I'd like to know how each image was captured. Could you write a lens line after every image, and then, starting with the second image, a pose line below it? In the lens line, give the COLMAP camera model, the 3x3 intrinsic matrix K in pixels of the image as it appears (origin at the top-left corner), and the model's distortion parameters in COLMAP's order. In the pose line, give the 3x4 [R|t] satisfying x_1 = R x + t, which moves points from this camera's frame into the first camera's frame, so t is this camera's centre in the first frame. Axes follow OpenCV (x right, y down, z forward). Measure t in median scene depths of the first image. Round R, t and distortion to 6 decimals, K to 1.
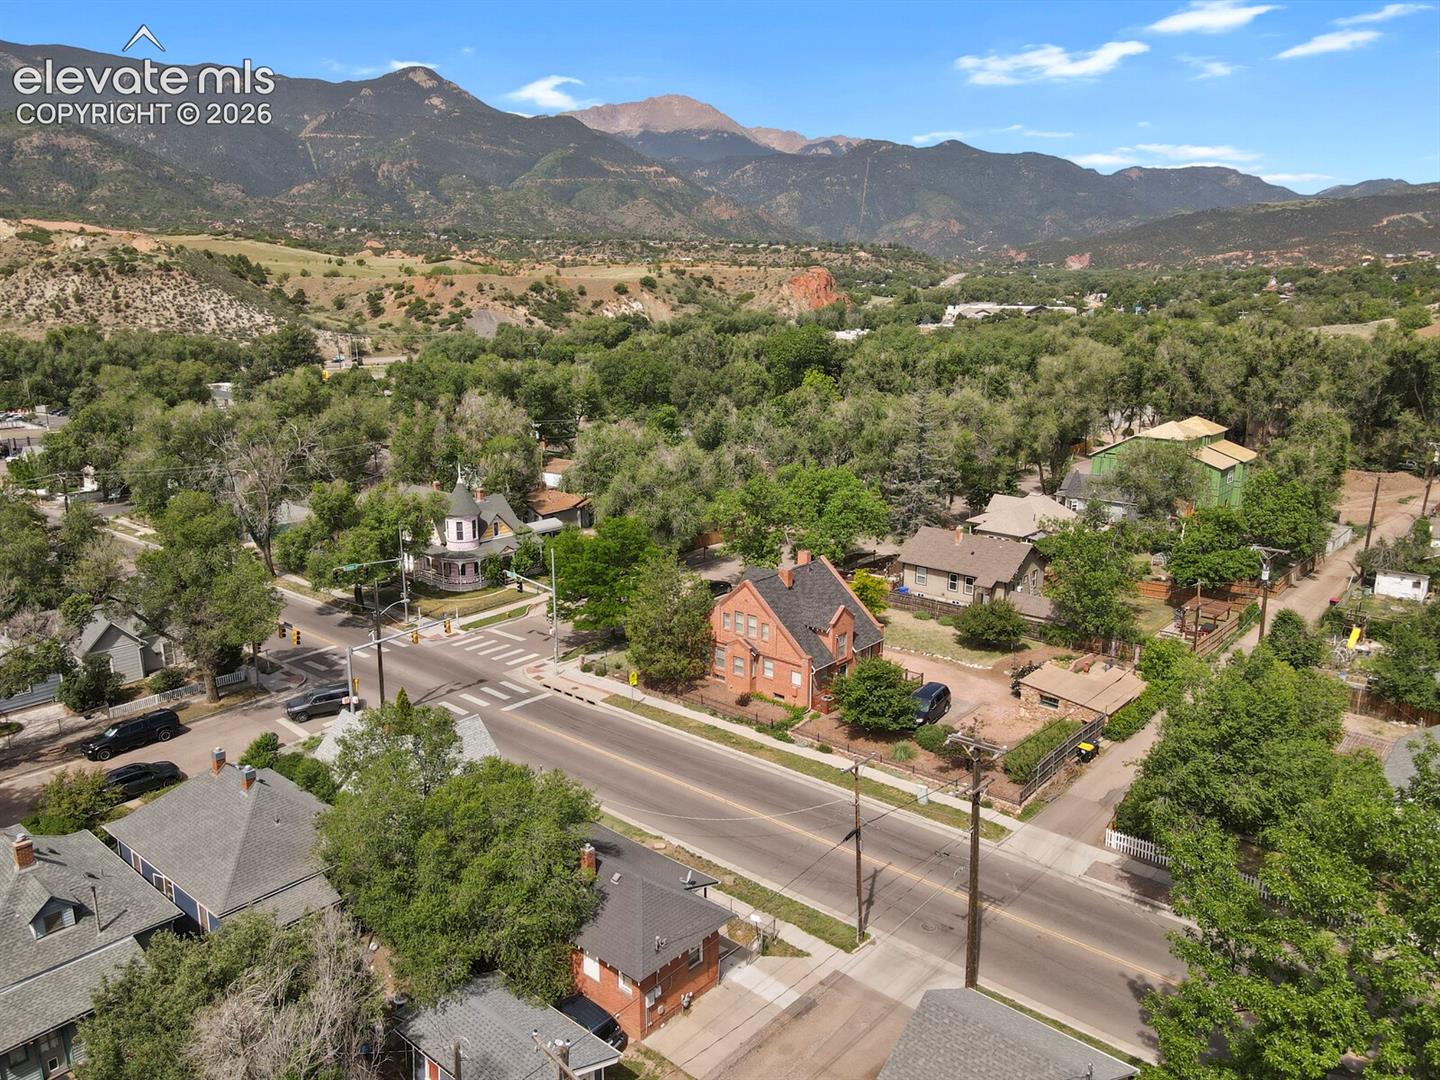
lens RADIAL K [[1046.2, 0, 714.2], [0, 1046.2, 536.8], [0, 0, 1]] dist [0.012303, 0.008654]
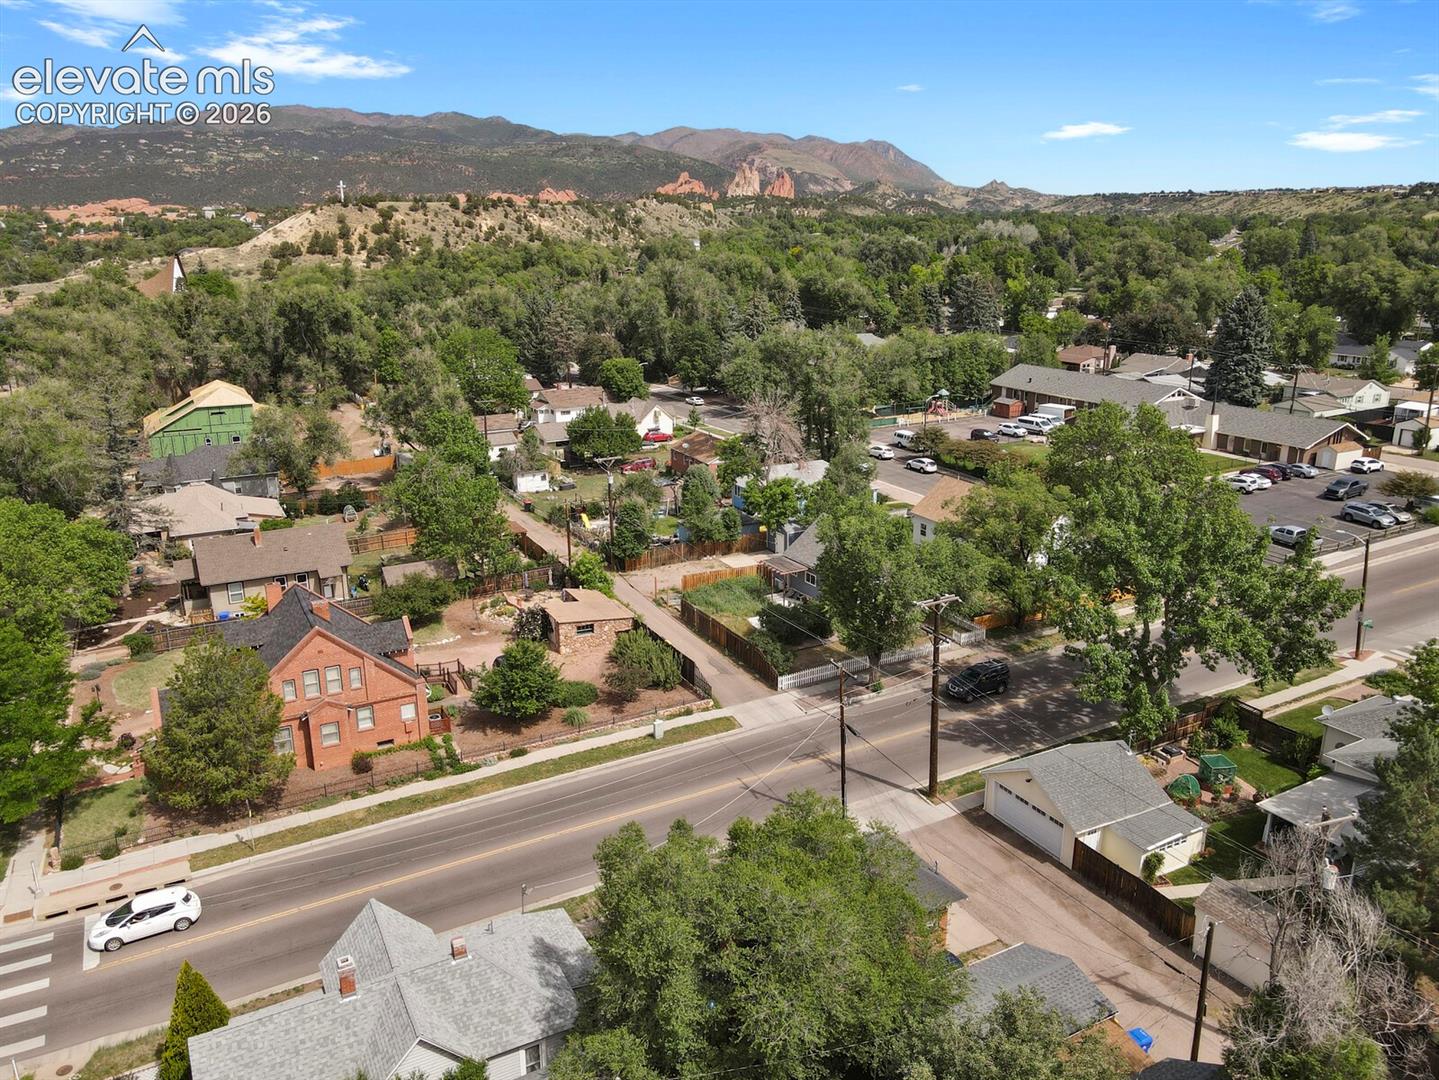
lens RADIAL K [[1045.5, 0, 713.7], [0, 1045.5, 536.8], [0, 0, 1]] dist [0.012303, 0.008654]
pose [[0.361095, -0.264530, 0.894223, -0.582876], [0.228318, 0.954816, 0.190258, -0.112813], [-0.904147, 0.135466, 0.405176, 0.413714]]
